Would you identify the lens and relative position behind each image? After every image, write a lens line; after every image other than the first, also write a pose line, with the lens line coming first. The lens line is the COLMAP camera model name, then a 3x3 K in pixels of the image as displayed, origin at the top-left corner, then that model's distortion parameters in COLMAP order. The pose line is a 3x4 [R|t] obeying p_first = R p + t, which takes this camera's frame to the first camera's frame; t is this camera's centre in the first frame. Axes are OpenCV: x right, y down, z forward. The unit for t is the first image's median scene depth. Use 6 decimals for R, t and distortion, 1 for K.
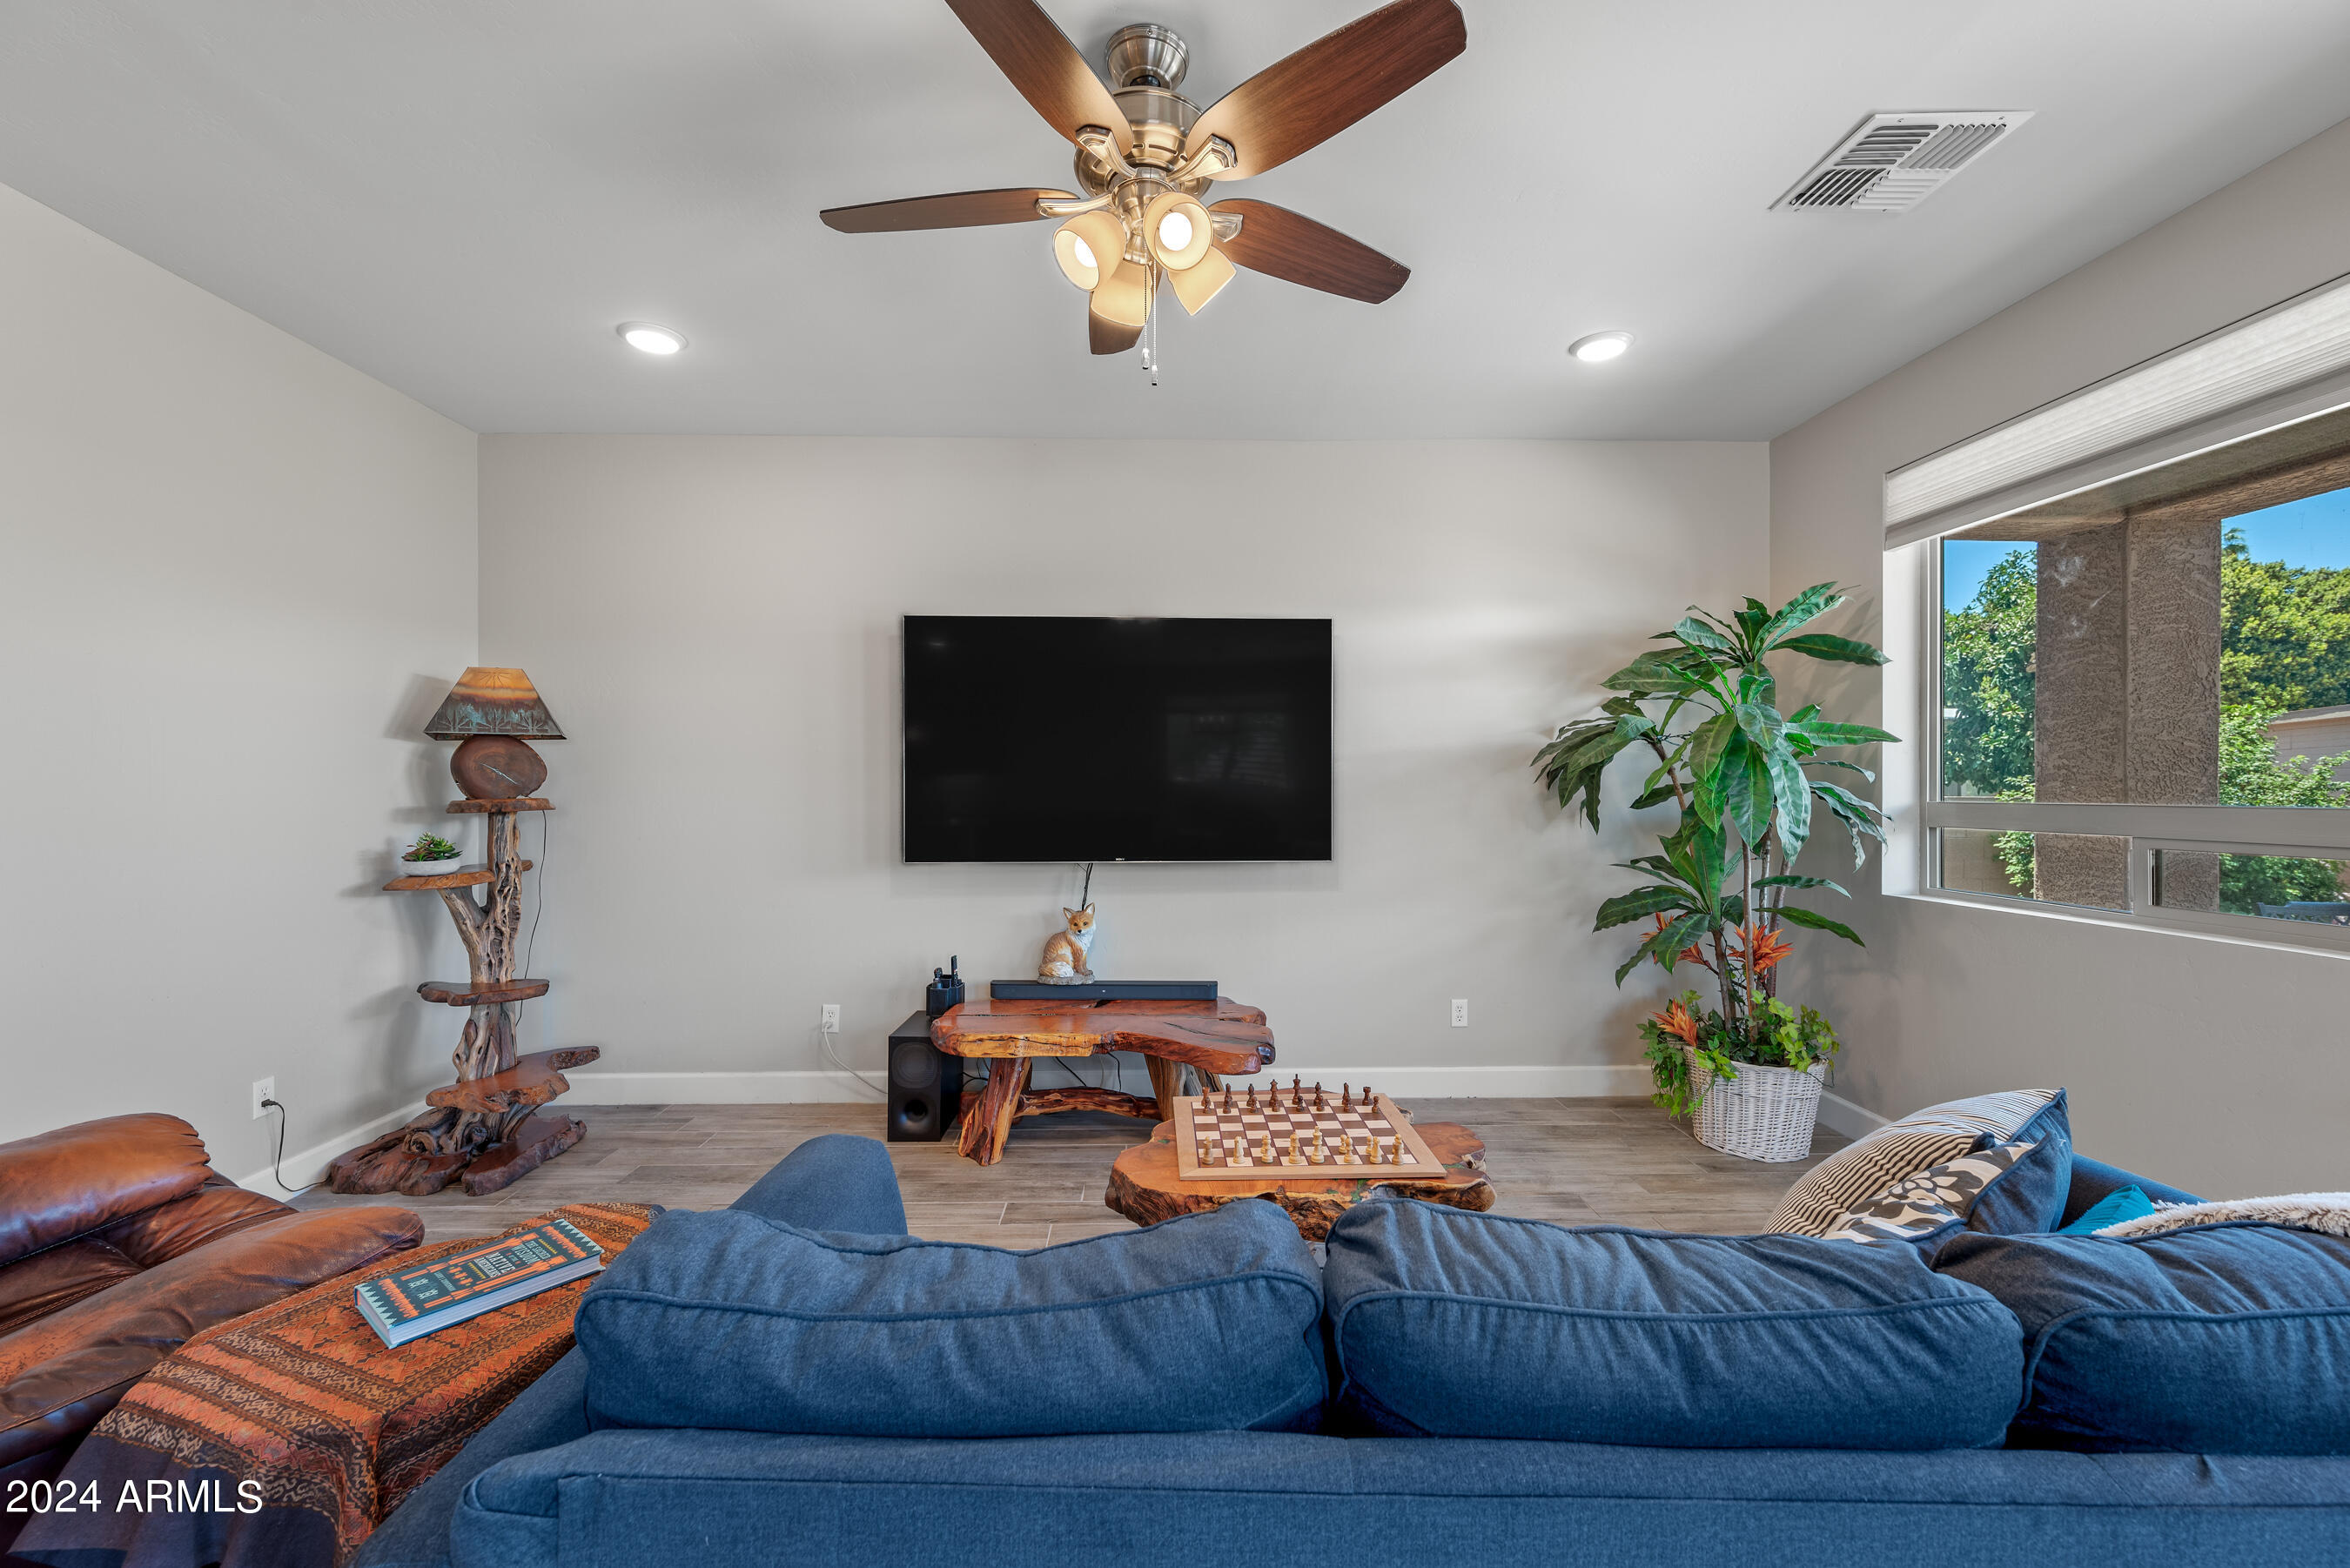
lens RADIAL K [[944.1, 0, 1180.0], [0, 944.1, 801.2], [0, 0, 1]] dist [-0.000255, 0.000122]
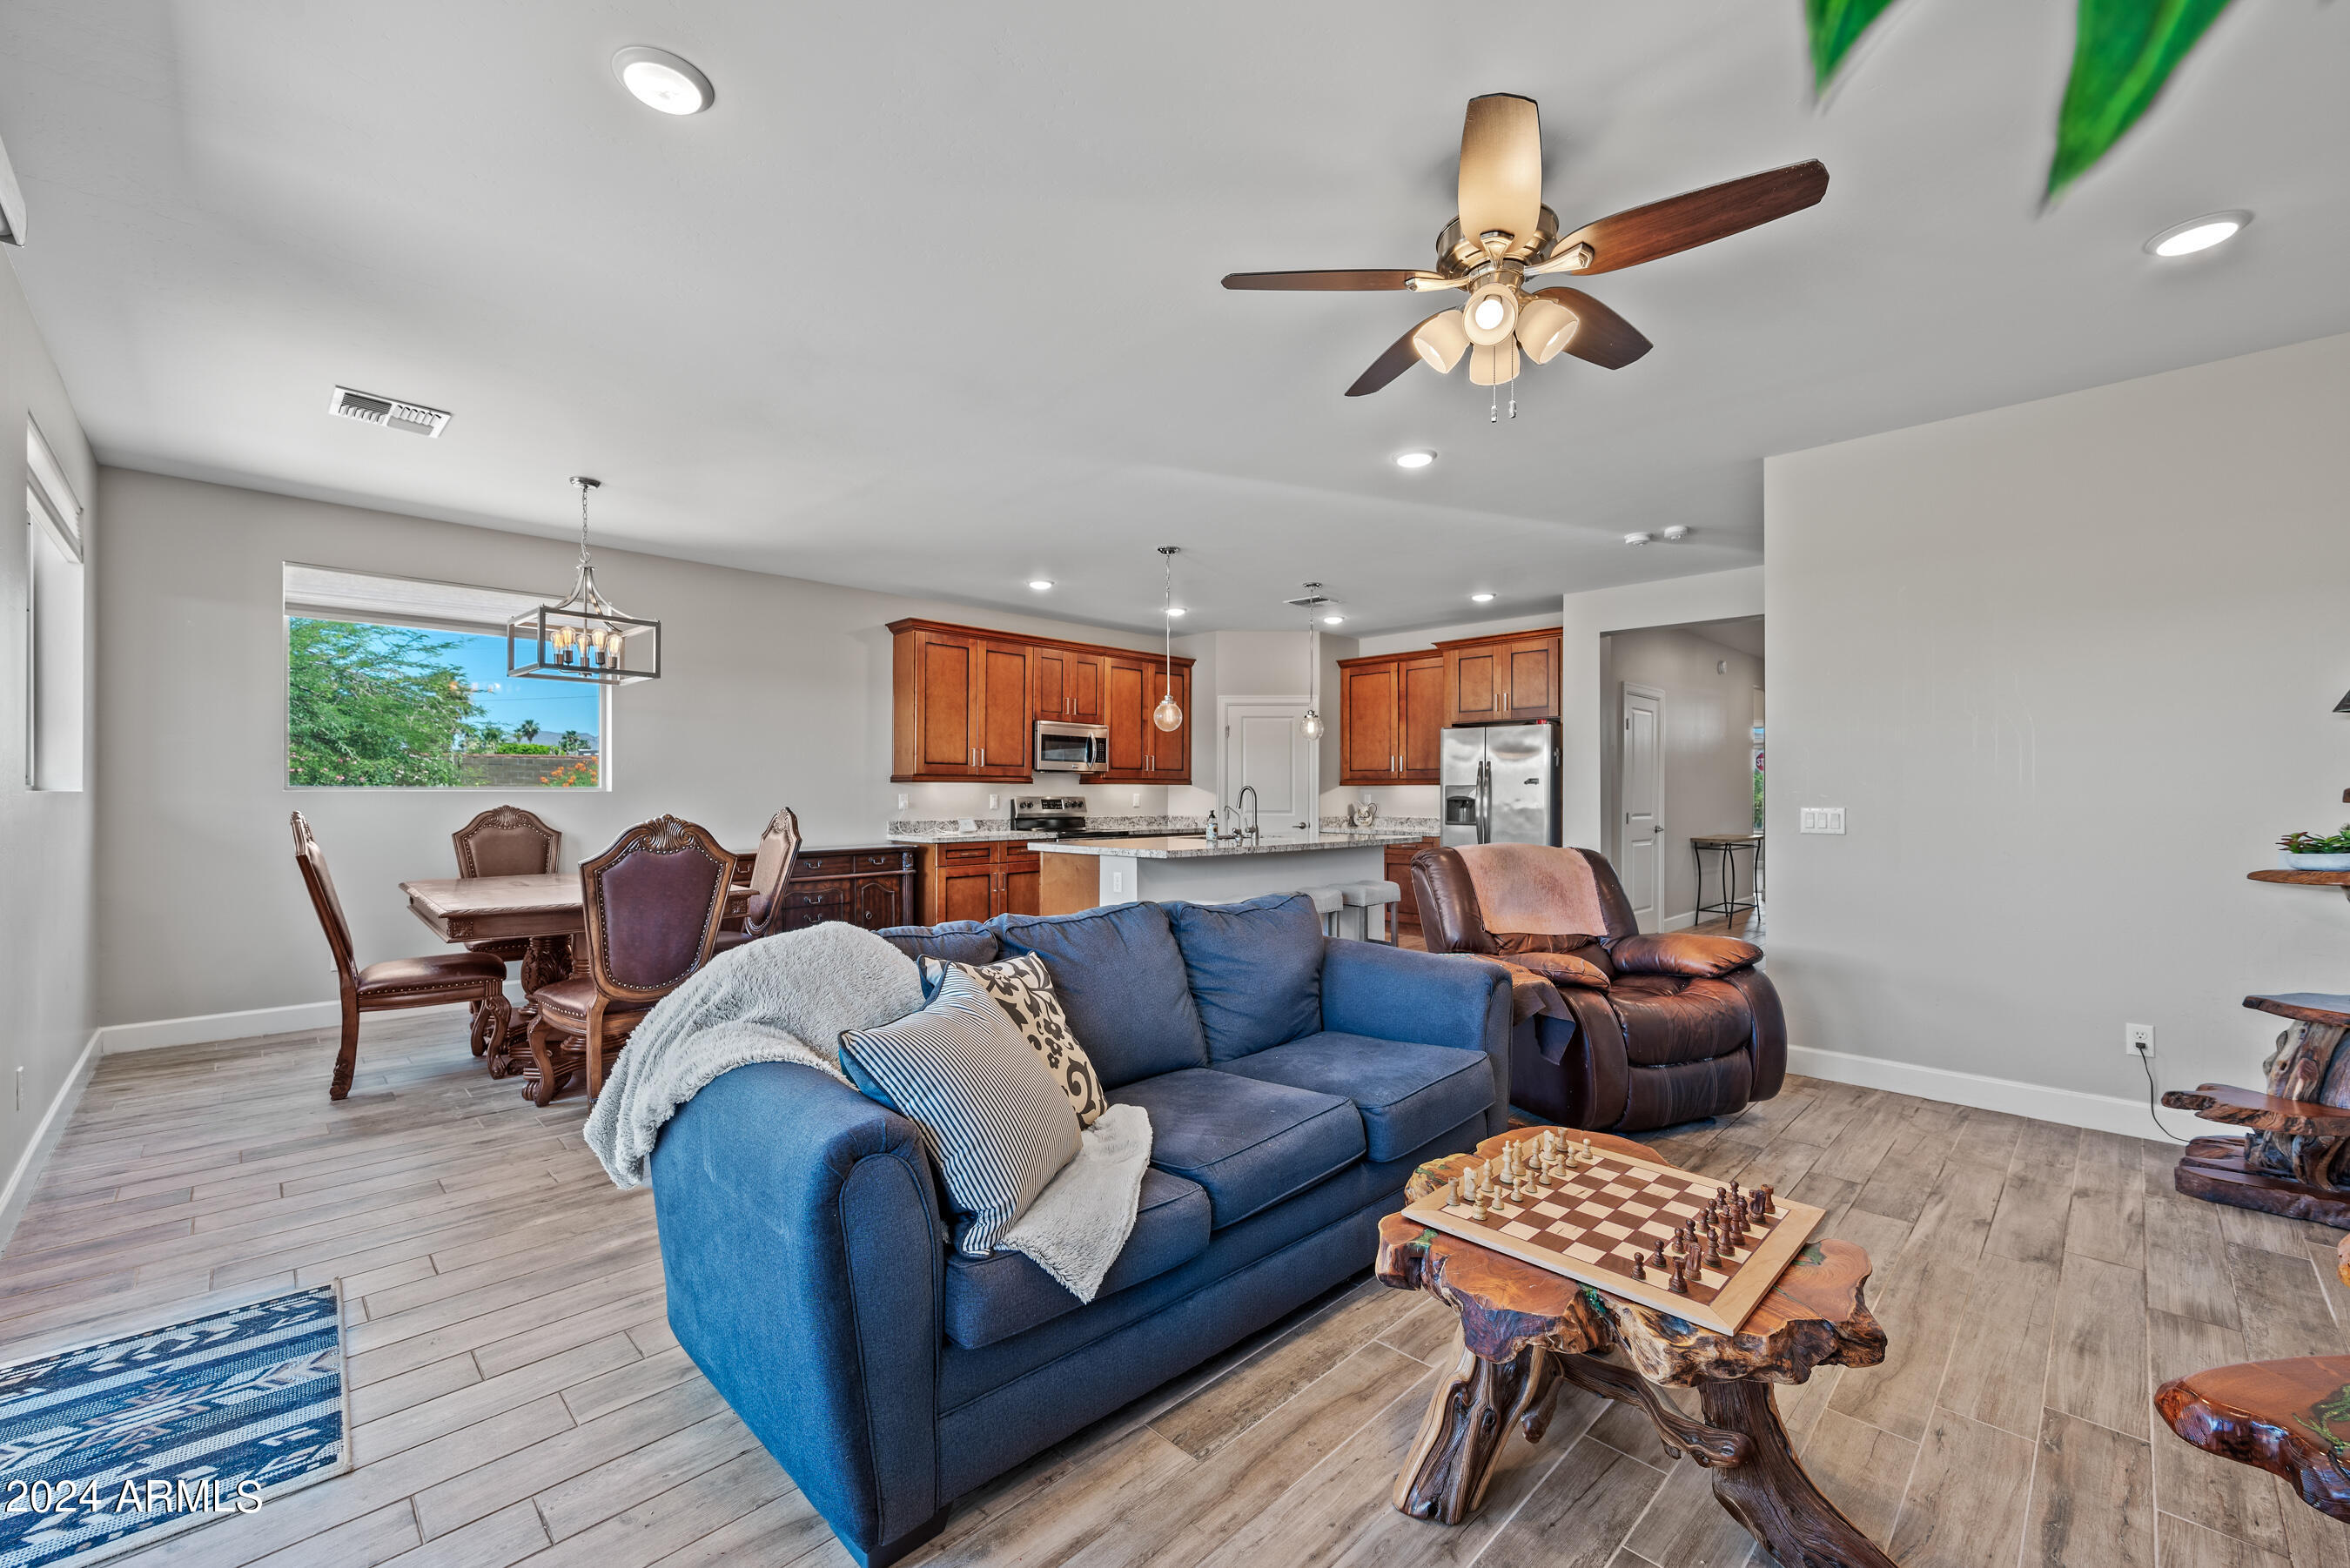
lens RADIAL K [[944.1, 0, 1174.1], [0, 944.1, 794.0], [0, 0, 1]] dist [-0.000255, 0.000122]
pose [[-0.730668, -0.000967, -0.682732, 0.543707], [-0.013837, 0.999815, 0.013392, 0.007880], [0.682592, 0.019232, -0.730546, 0.797789]]
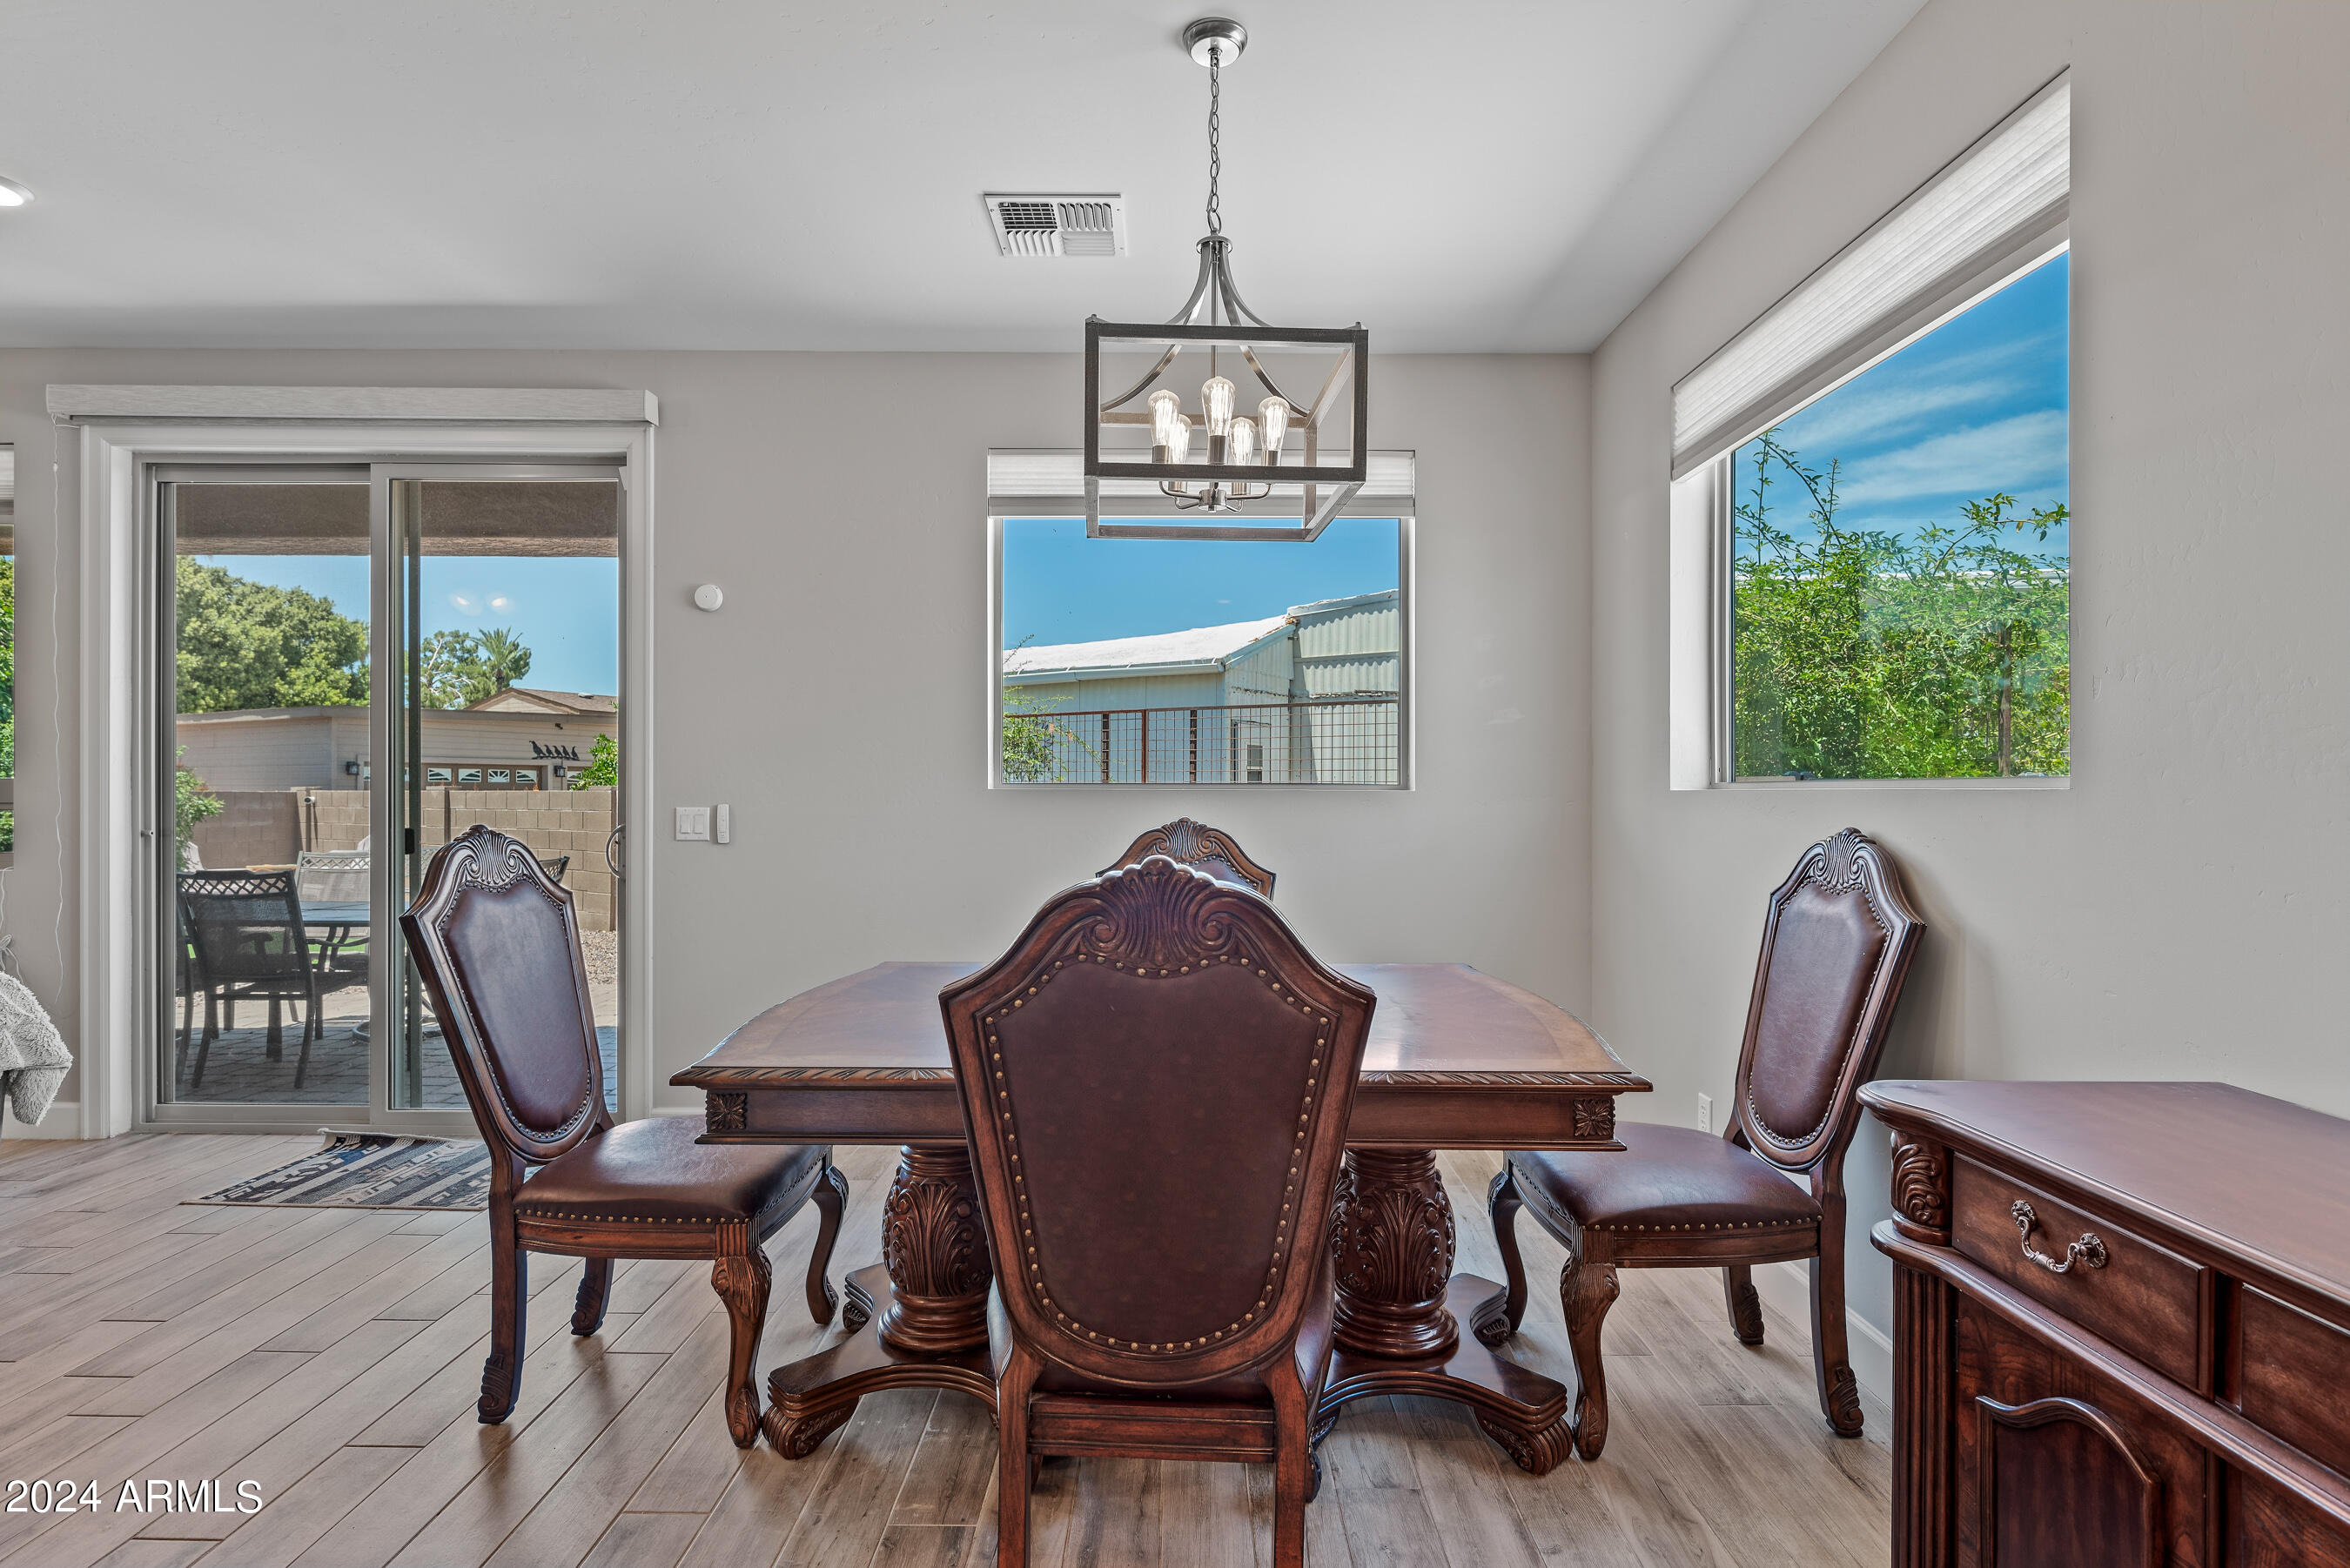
lens RADIAL K [[1126.2, 0, 1177.0], [0, 1126.2, 792.9], [0, 0, 1]] dist [0.002976, -0.000471]
pose [[0.029895, -0.003347, 0.999547, -0.346299], [0.013390, 0.999906, 0.002948, 0.033382], [-0.999463, 0.013296, 0.029937, -0.615422]]
